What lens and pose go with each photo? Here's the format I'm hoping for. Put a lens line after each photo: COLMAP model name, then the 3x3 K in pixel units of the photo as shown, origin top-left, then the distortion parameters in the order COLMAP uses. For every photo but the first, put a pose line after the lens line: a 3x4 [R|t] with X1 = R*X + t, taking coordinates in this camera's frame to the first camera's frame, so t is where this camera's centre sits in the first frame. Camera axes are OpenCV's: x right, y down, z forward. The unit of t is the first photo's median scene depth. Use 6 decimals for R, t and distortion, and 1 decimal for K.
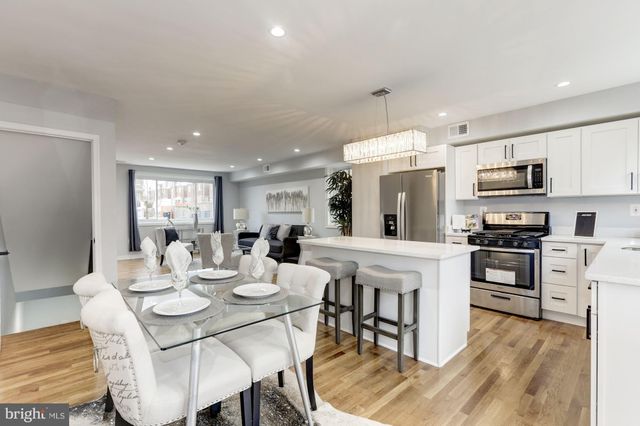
lens RADIAL K [[298.7, 0, 319.5], [0, 298.7, 219.3], [0, 0, 1]] dist [-0.000344, 0.000449]
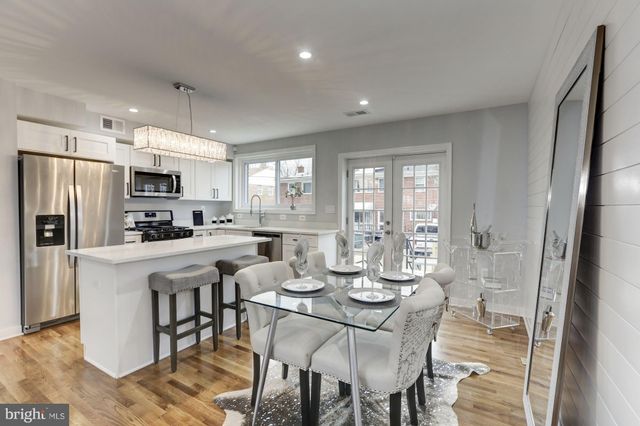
lens RADIAL K [[289.8, 0, 320.5], [0, 289.8, 216.7], [0, 0, 1]] dist [-0.015954, 0.000075]
pose [[-0.279092, -0.023563, 0.959975, -0.634387], [0.023737, 0.999224, 0.031428, -0.020049], [-0.959971, 0.031558, -0.278316, 0.647951]]
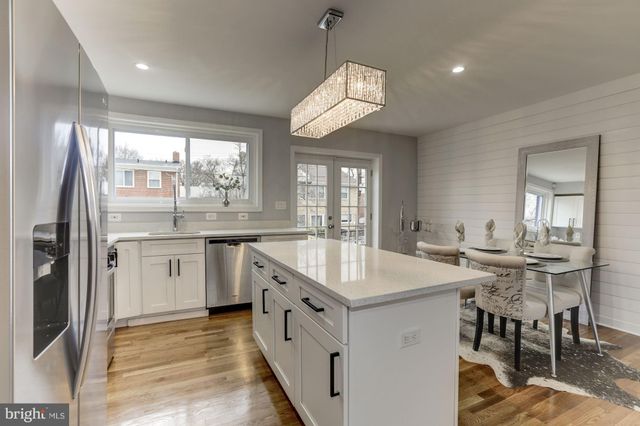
lens RADIAL K [[287.1, 0, 320.0], [0, 287.1, 213.0], [0, 0, 1]] dist [-0.029971, -0.000028]
pose [[-0.951978, 0.002445, 0.306157, 0.024933], [0.015951, 0.999006, 0.041622, -0.025710], [-0.305751, 0.044506, -0.951071, 1.228322]]
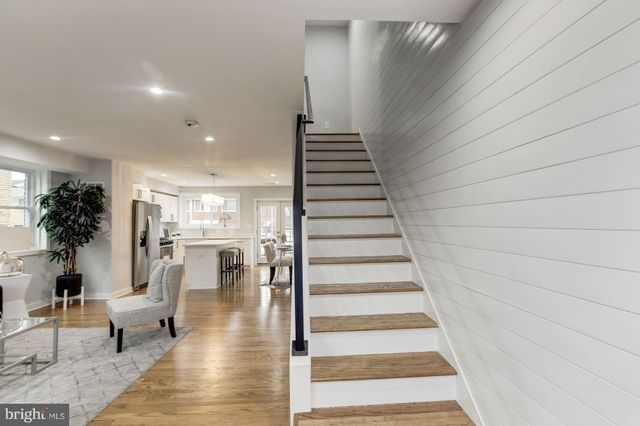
lens RADIAL K [[289.8, 0, 320.5], [0, 289.8, 216.7], [0, 0, 1]] dist [-0.015954, 0.000075]
pose [[-0.767569, 0.026267, 0.640428, -1.412653], [0.029531, 0.999548, -0.005602, -0.058771], [-0.640286, 0.014613, -0.767998, 1.672479]]
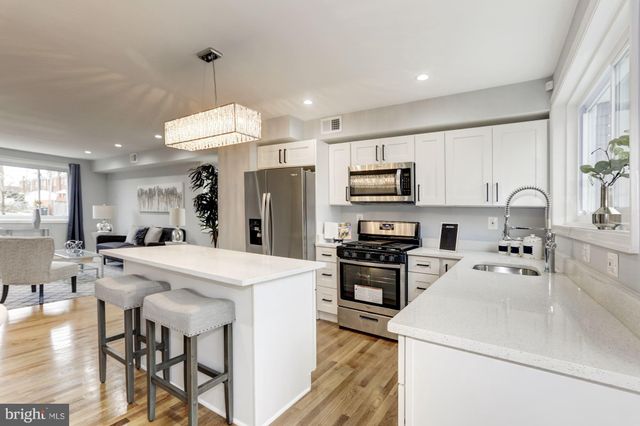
lens RADIAL K [[300.8, 0, 320.0], [0, 300.8, 213.0], [0, 0, 1]] dist [-0.017397, 0.000158]
pose [[0.970545, 0.040201, 0.237543, 0.232358], [-0.031820, 0.998732, -0.039012, -0.006948], [-0.238810, 0.030304, 0.970593, 0.163235]]
